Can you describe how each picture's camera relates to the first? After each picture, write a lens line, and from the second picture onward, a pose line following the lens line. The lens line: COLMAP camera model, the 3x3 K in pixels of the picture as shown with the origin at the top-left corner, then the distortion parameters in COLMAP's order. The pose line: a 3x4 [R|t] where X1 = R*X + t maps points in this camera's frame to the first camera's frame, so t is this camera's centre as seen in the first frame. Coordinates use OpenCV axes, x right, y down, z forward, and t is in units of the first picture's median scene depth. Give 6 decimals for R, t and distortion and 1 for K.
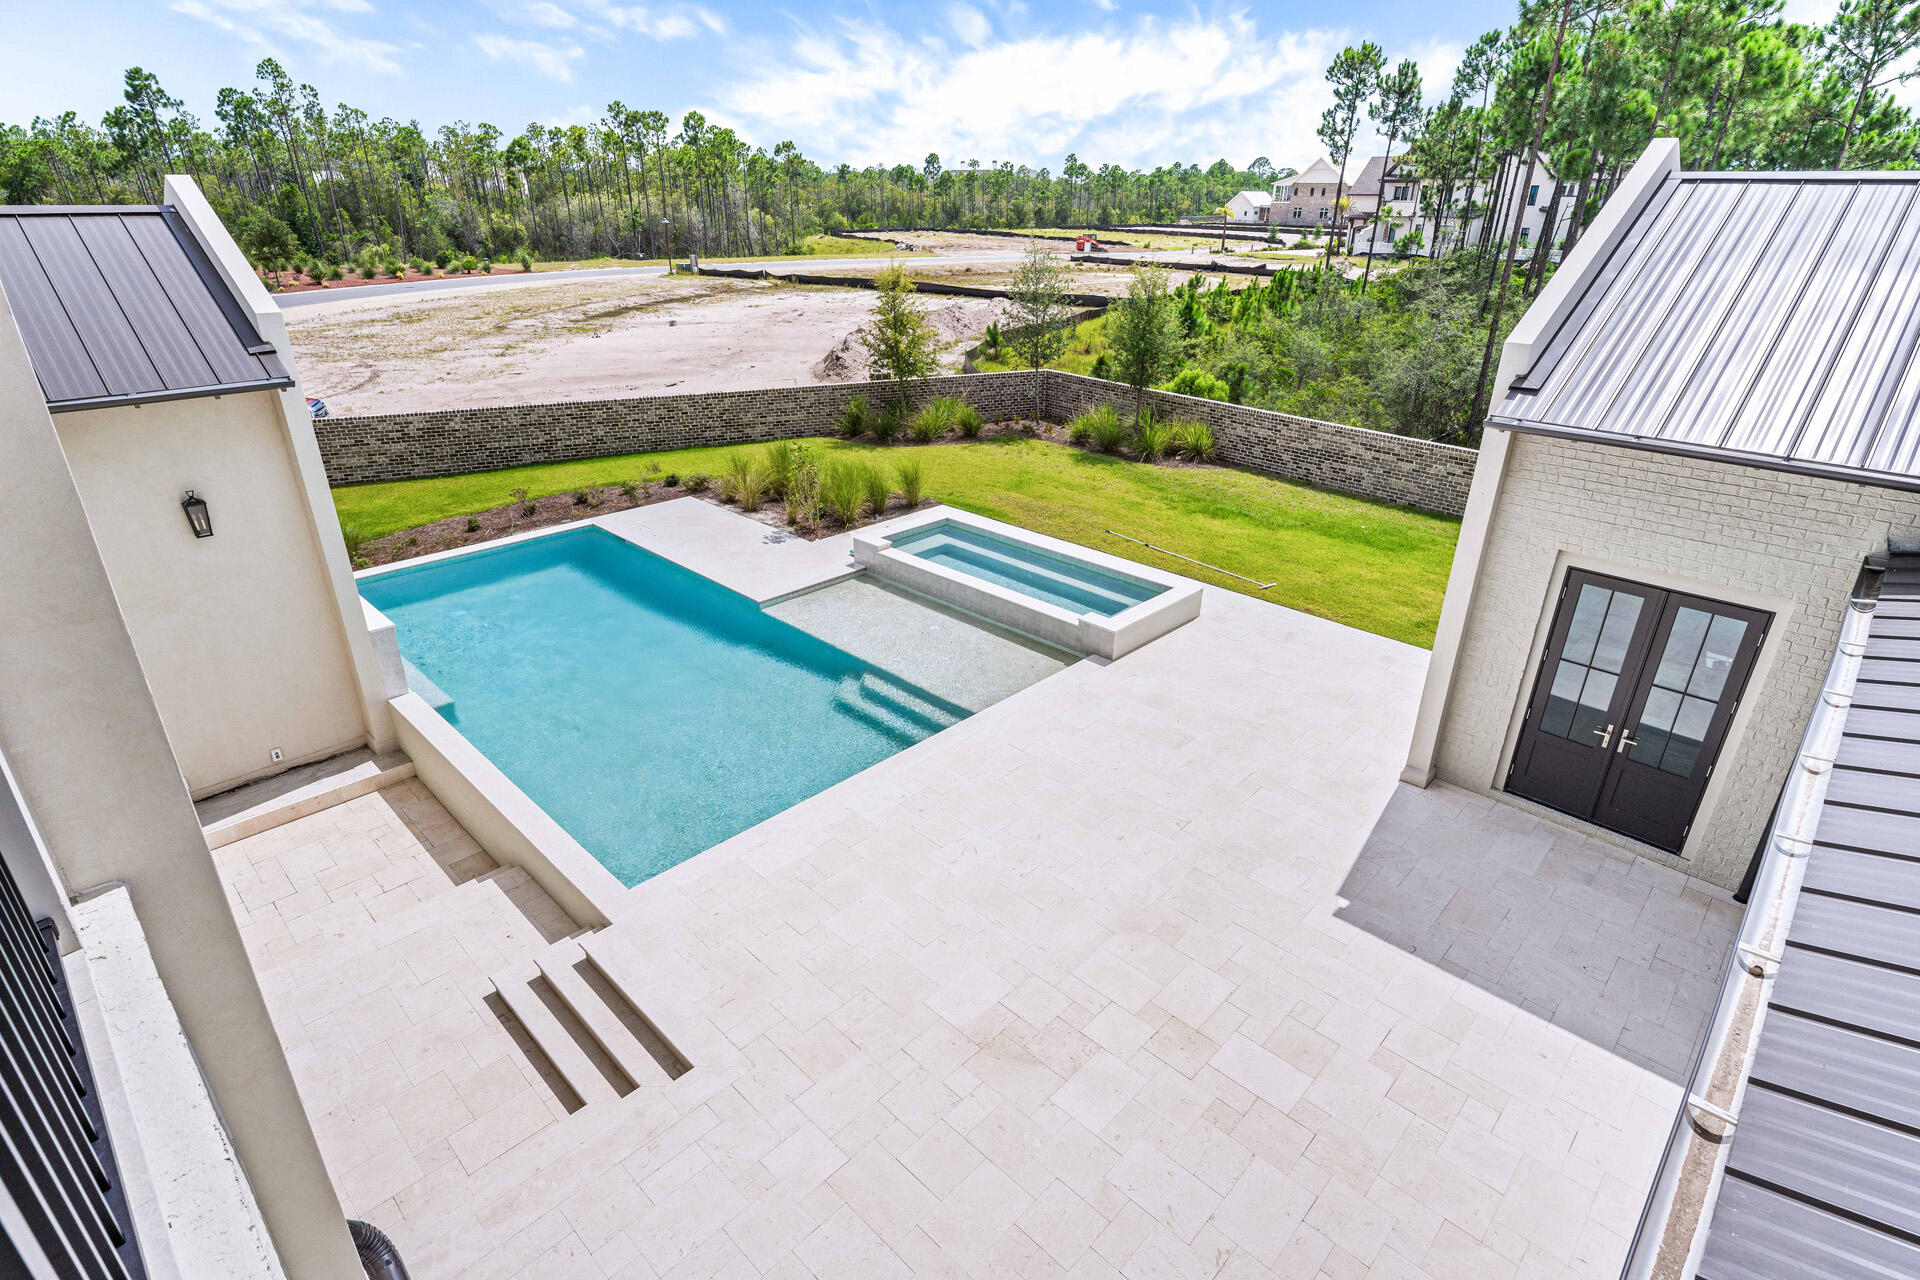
lens RADIAL K [[974.7, 0, 961.1], [0, 974.7, 637.6], [0, 0, 1]] dist [-0.003576, 0.002283]
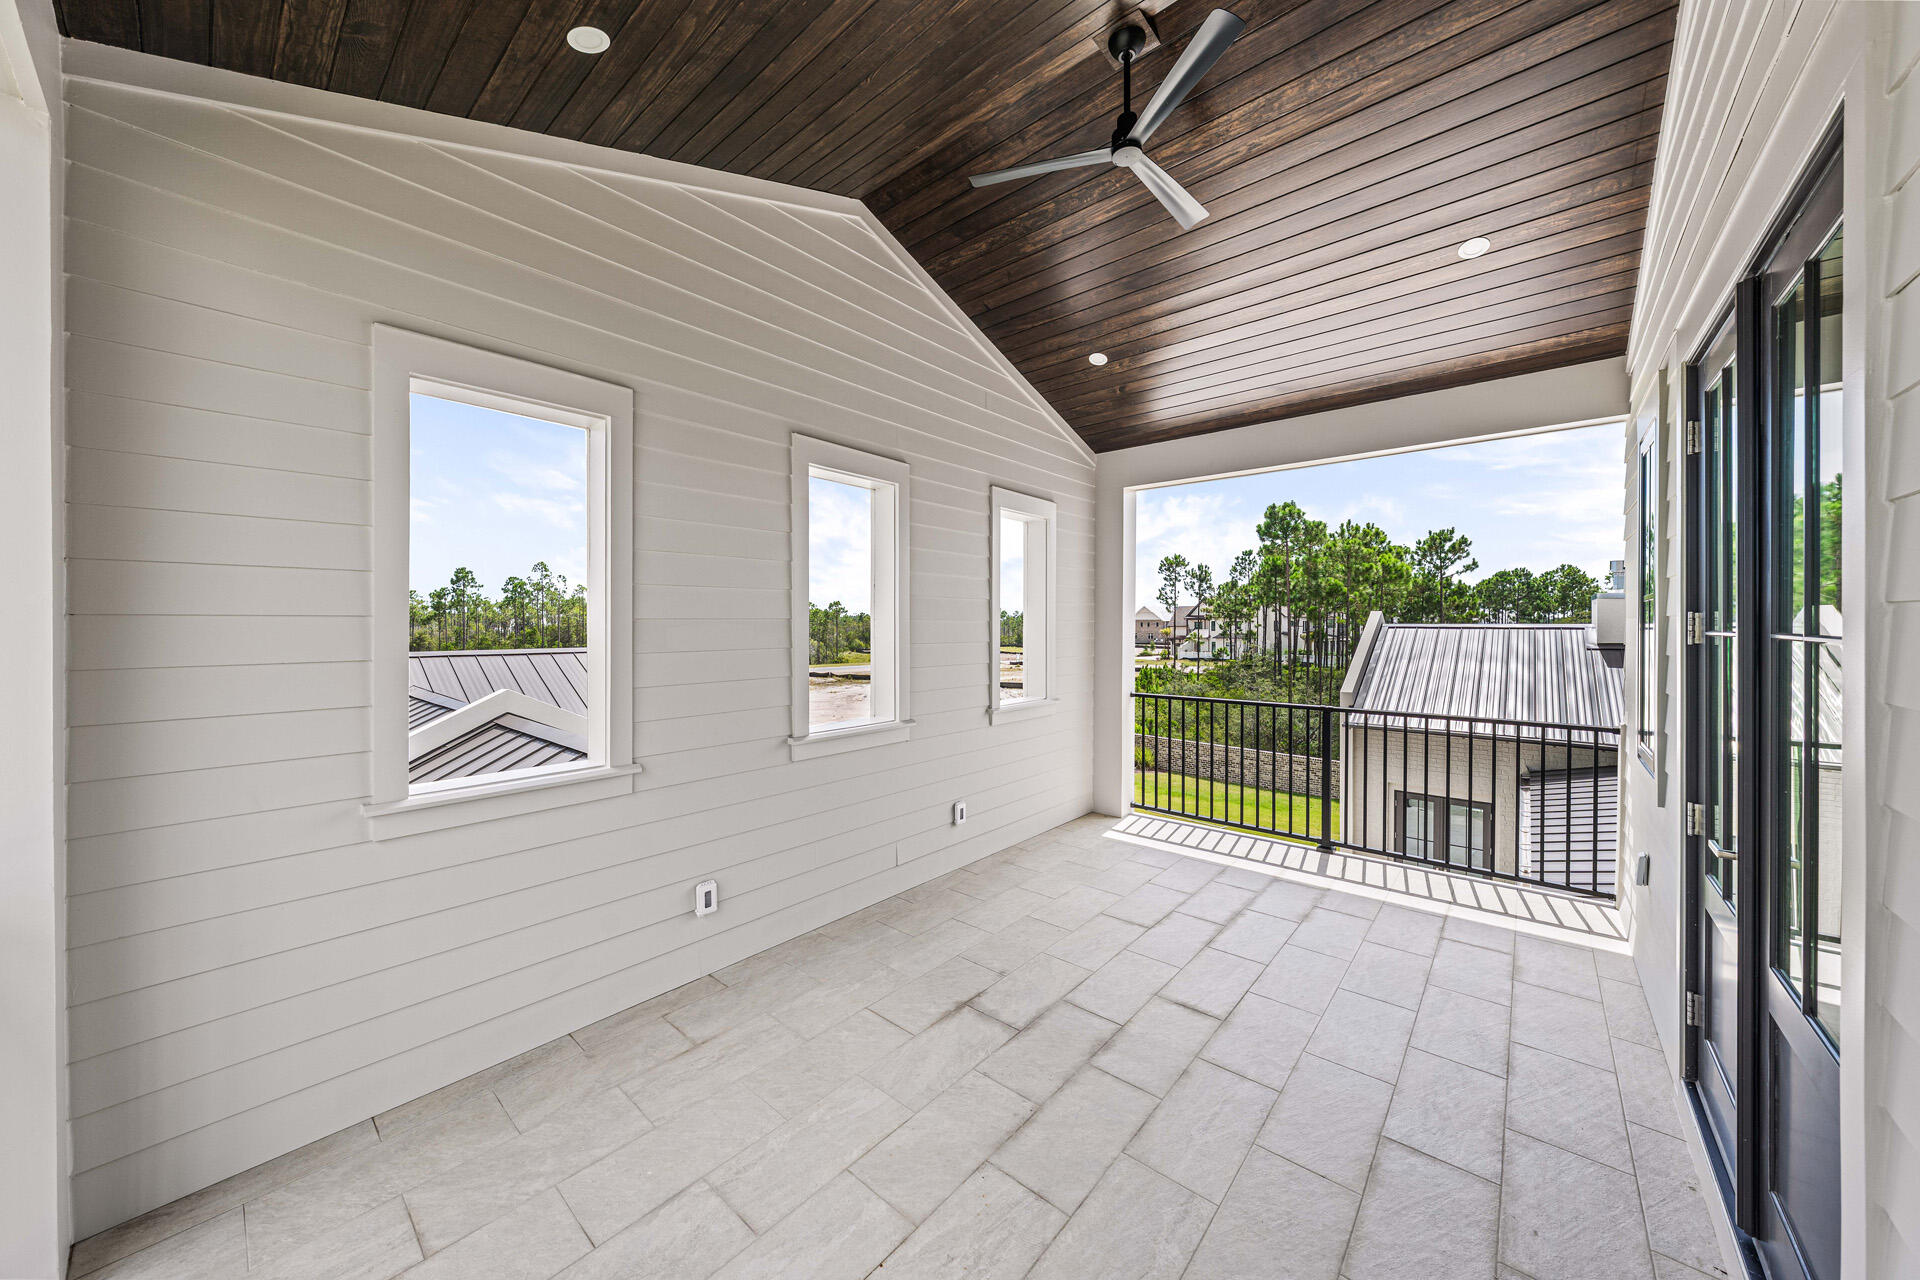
lens RADIAL K [[667.3, 0, 931.6], [0, 667.3, 627.4], [0, 0, 1]] dist [-0.001938, -0.000130]
pose [[0.999401, -0.011141, 0.032750, -0.081676], [0.023693, 0.910250, -0.413380, 0.033968], [-0.025205, 0.413908, 0.909970, -0.086348]]
